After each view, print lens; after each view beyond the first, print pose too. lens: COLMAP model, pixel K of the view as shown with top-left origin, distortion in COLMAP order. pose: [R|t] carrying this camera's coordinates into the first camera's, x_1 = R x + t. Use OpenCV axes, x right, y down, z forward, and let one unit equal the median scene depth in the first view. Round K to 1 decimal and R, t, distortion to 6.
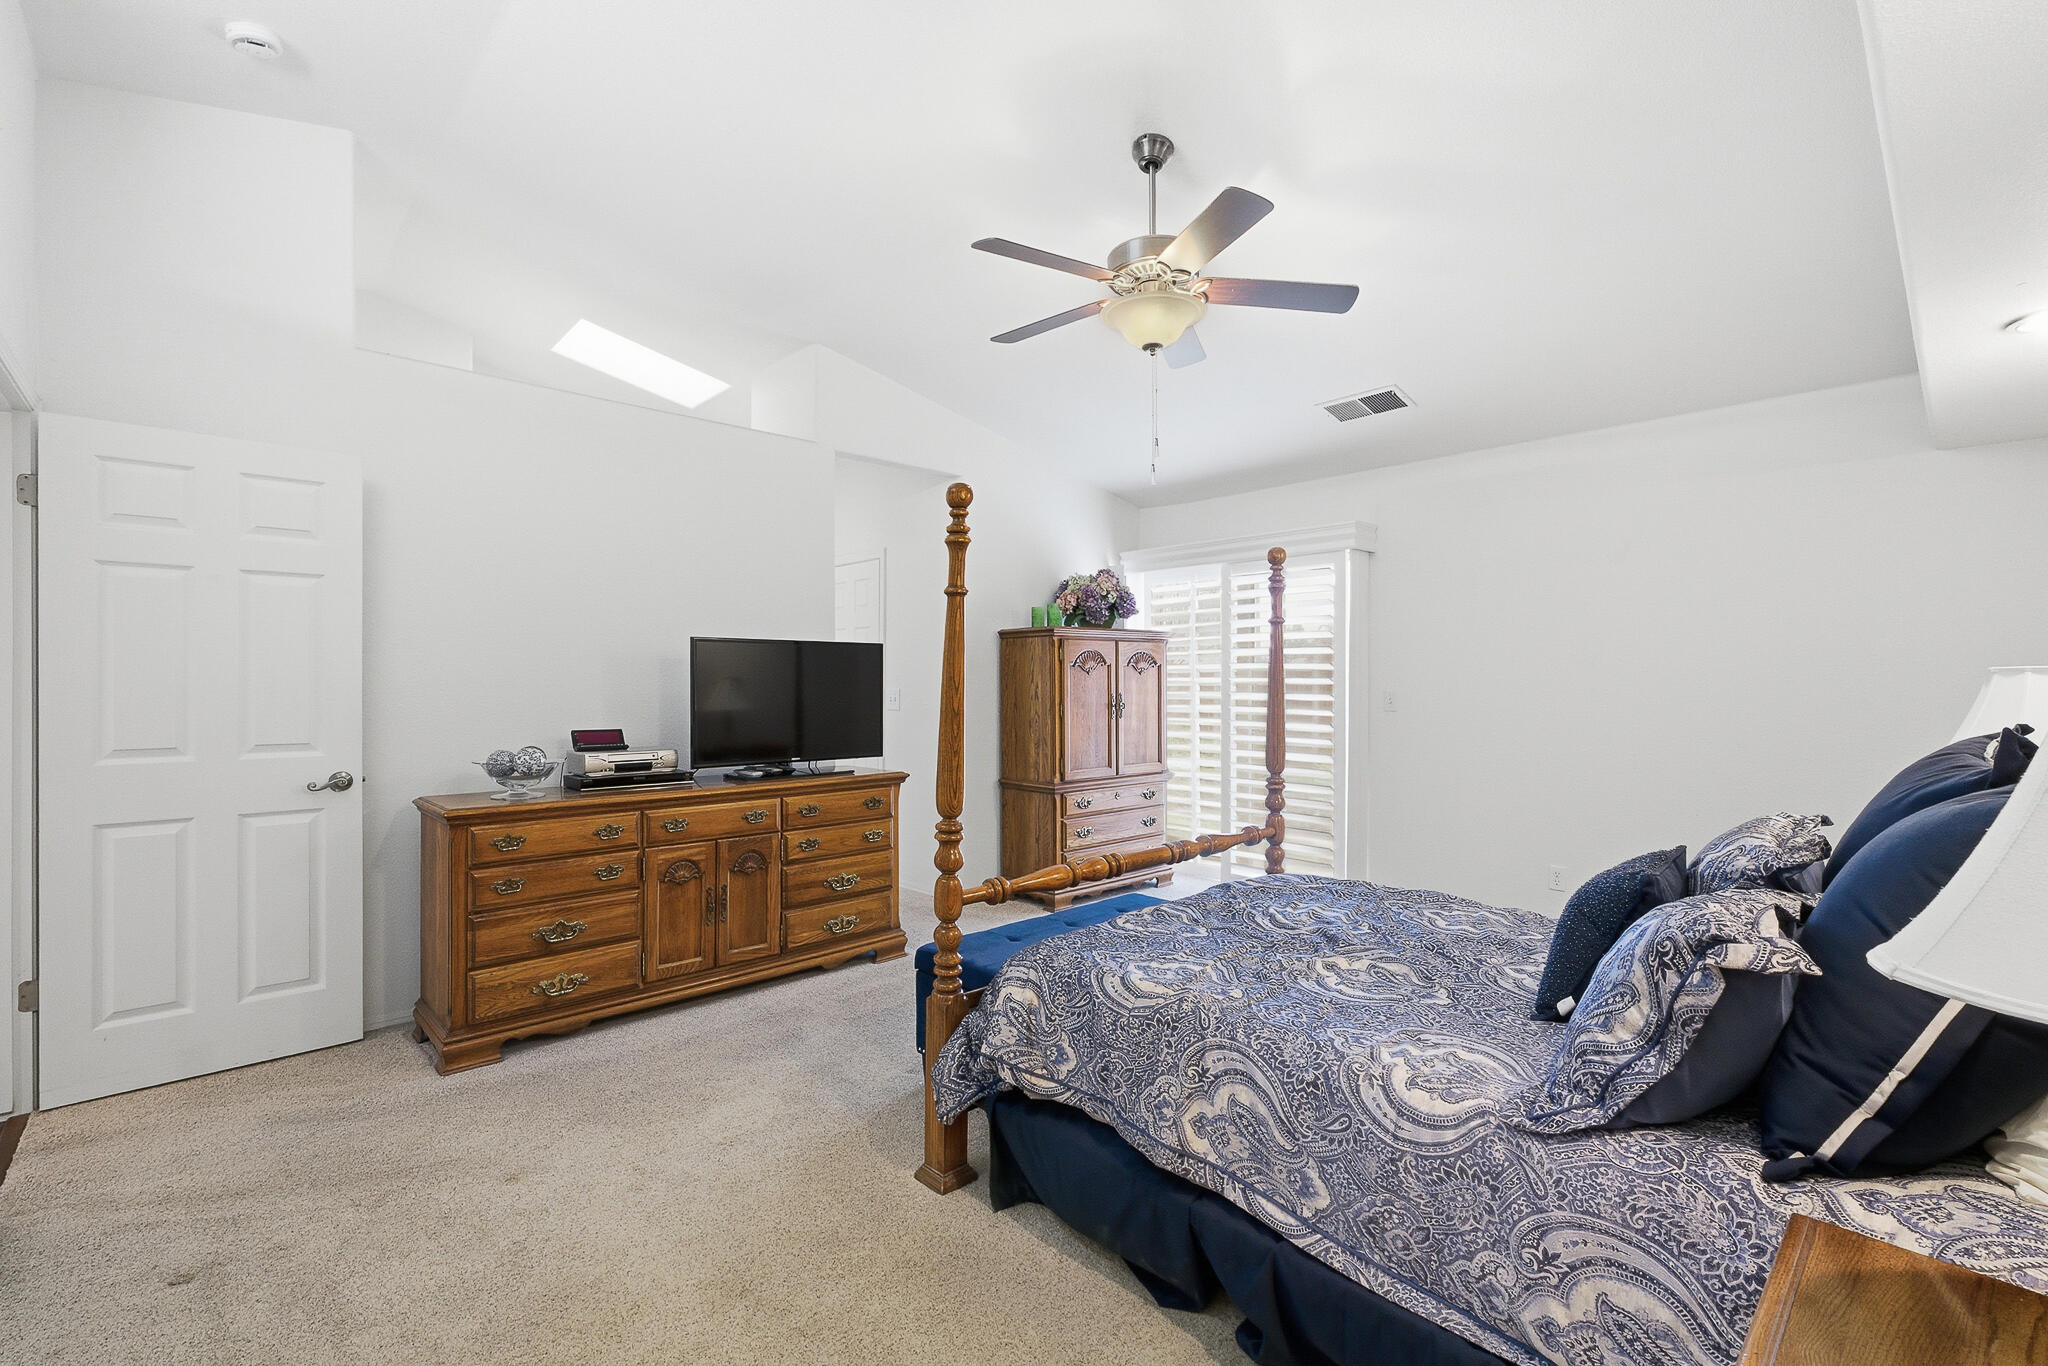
lens RADIAL K [[894.1, 0, 1027.4], [0, 894.1, 675.7], [0, 0, 1]] dist [0.000772, 0.000457]
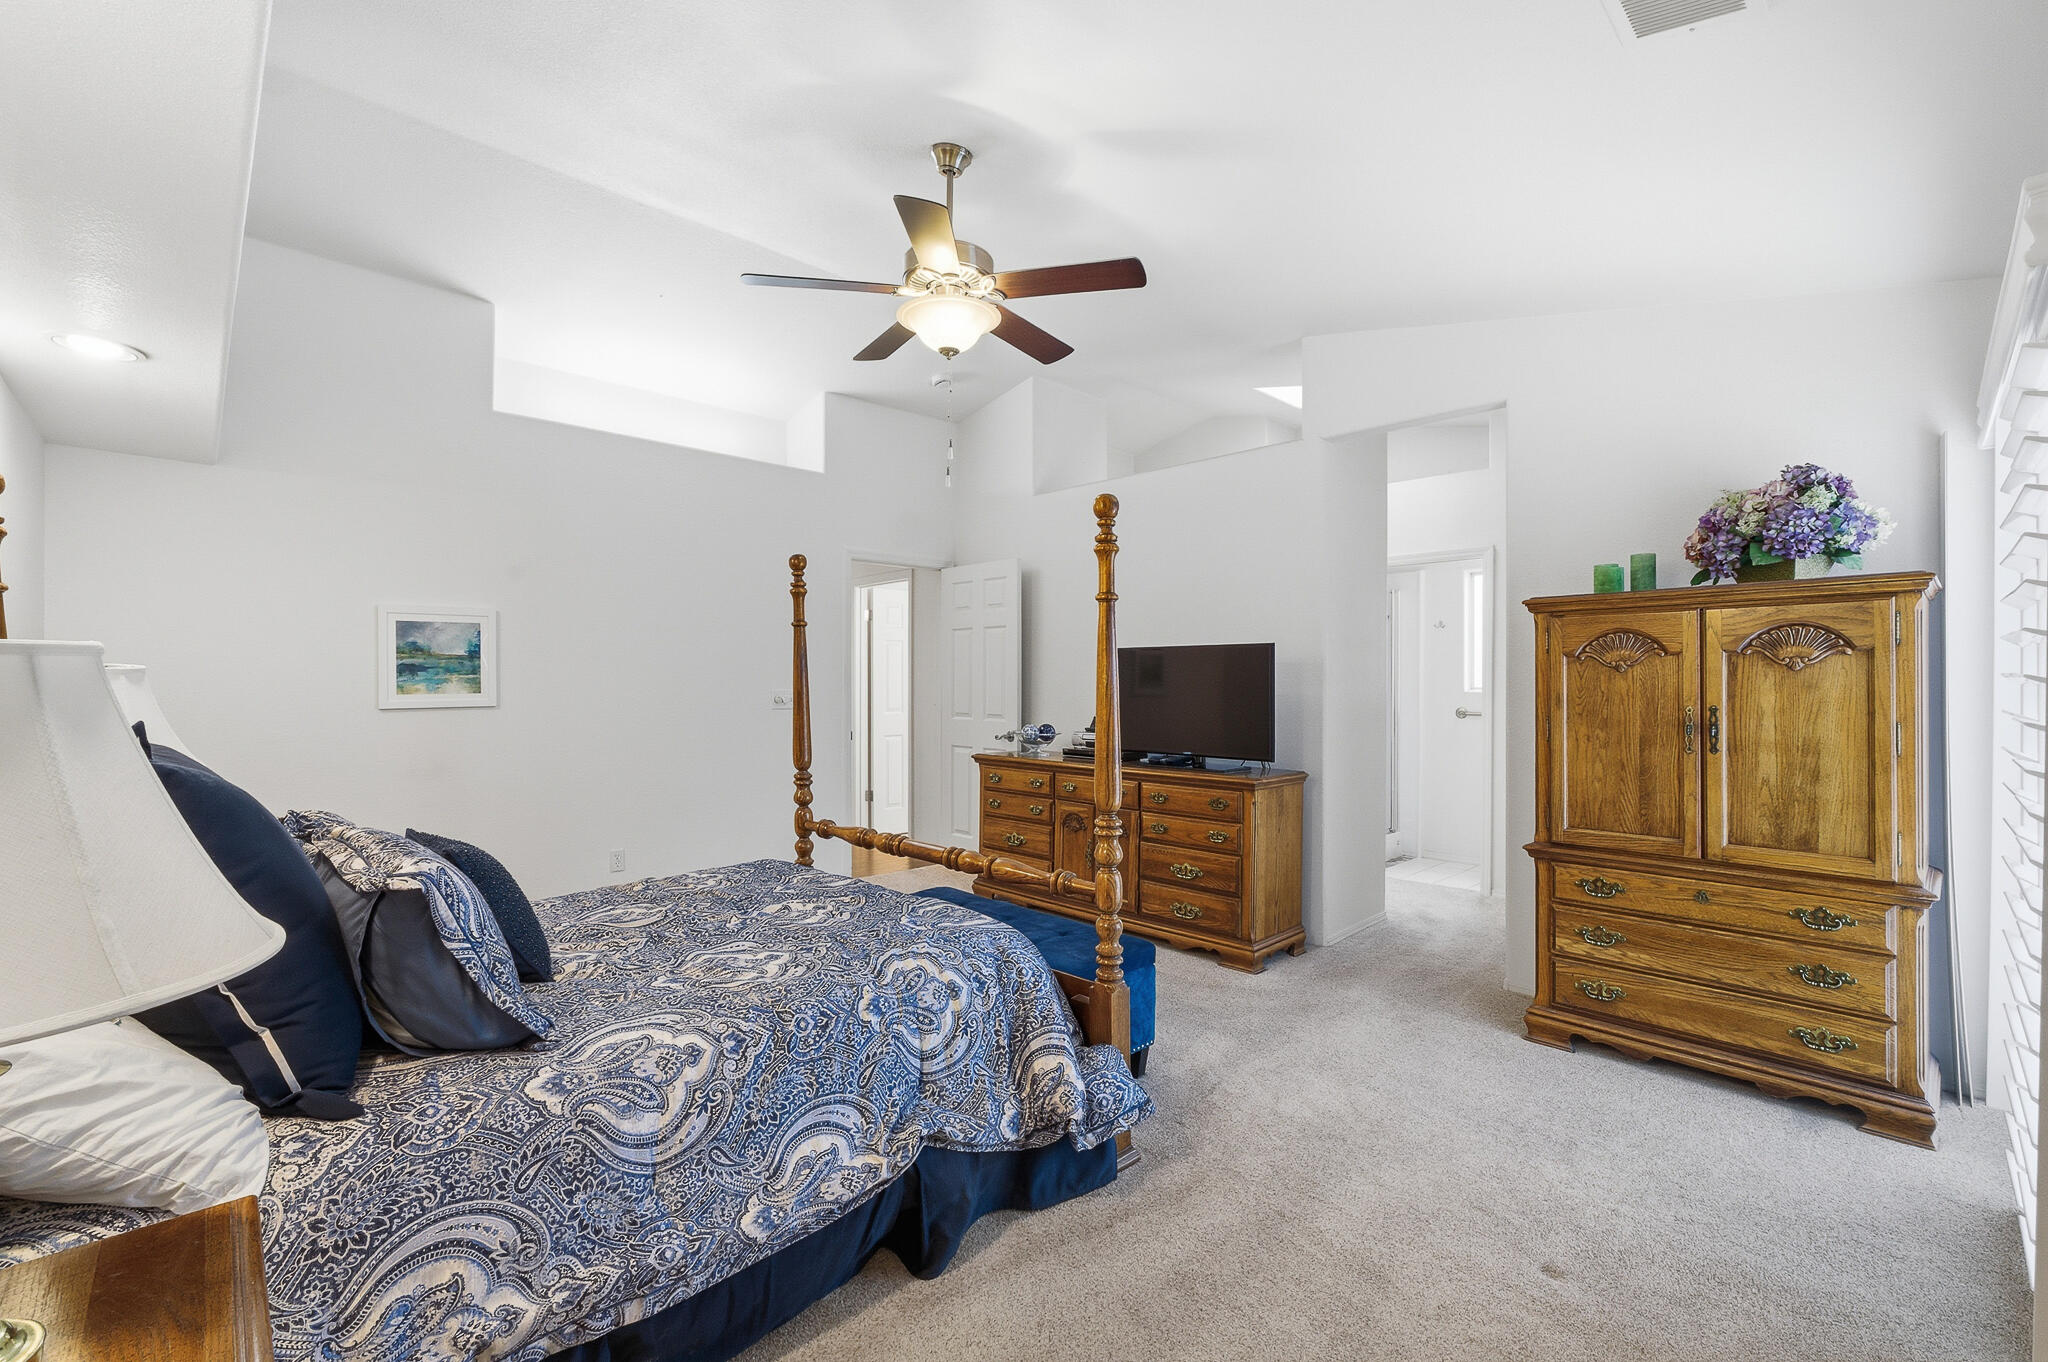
lens RADIAL K [[894.1, 0, 1027.4], [0, 894.1, 673.7], [0, 0, 1]] dist [0.000772, 0.000457]
pose [[0.040294, -0.003837, -0.999181, 0.965536], [0.004158, 0.999985, -0.003672, -0.001469], [0.999179, -0.004006, 0.040309, 0.877549]]
